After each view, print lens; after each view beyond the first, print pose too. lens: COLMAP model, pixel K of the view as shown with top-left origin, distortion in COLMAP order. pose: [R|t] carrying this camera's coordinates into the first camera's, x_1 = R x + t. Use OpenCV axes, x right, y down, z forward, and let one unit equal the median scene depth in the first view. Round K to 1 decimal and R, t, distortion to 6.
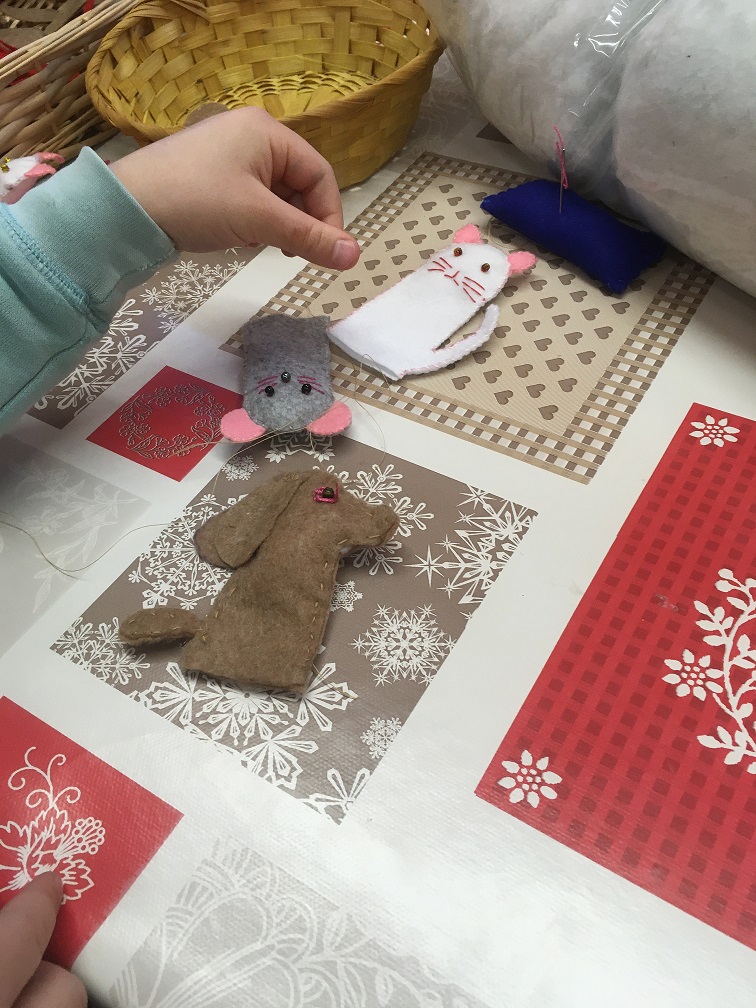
lens RADIAL K [[846.4, 0, 382.5], [0, 846.4, 524.9], [0, 0, 1]] dist [0.070765, -0.088871]
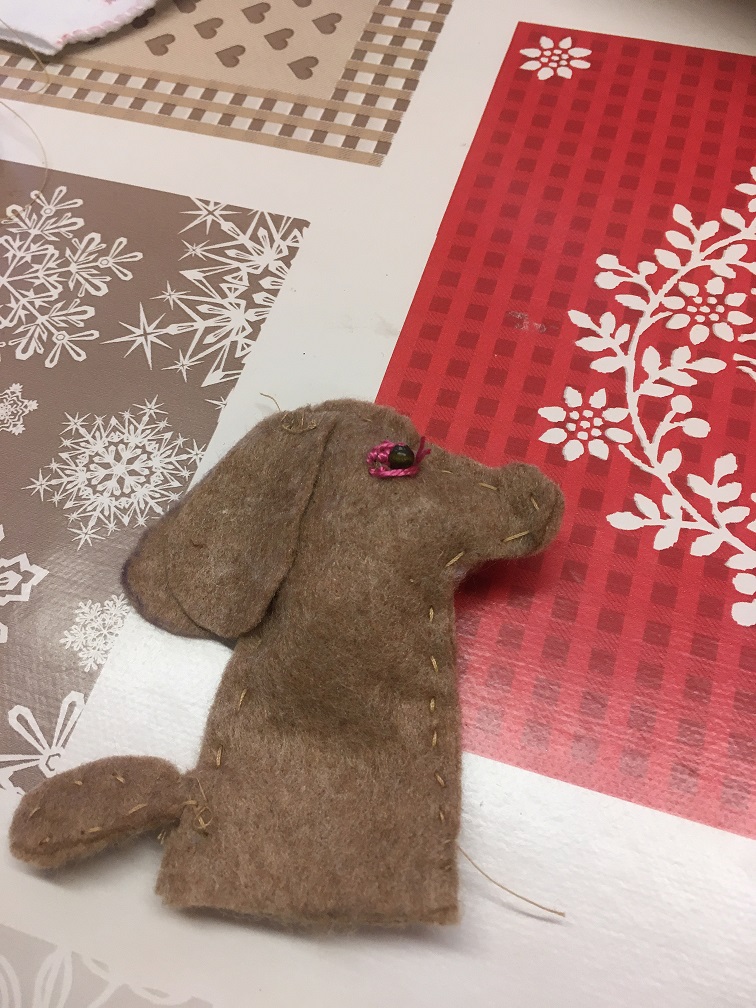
lens RADIAL K [[846.4, 0, 382.5], [0, 846.4, 524.9], [0, 0, 1]] dist [0.070765, -0.088871]
pose [[0.966933, -0.206149, 0.150145, 0.102961], [0.173814, 0.963514, 0.203543, 0.086960], [-0.186627, -0.170715, 0.967485, 0.379023]]
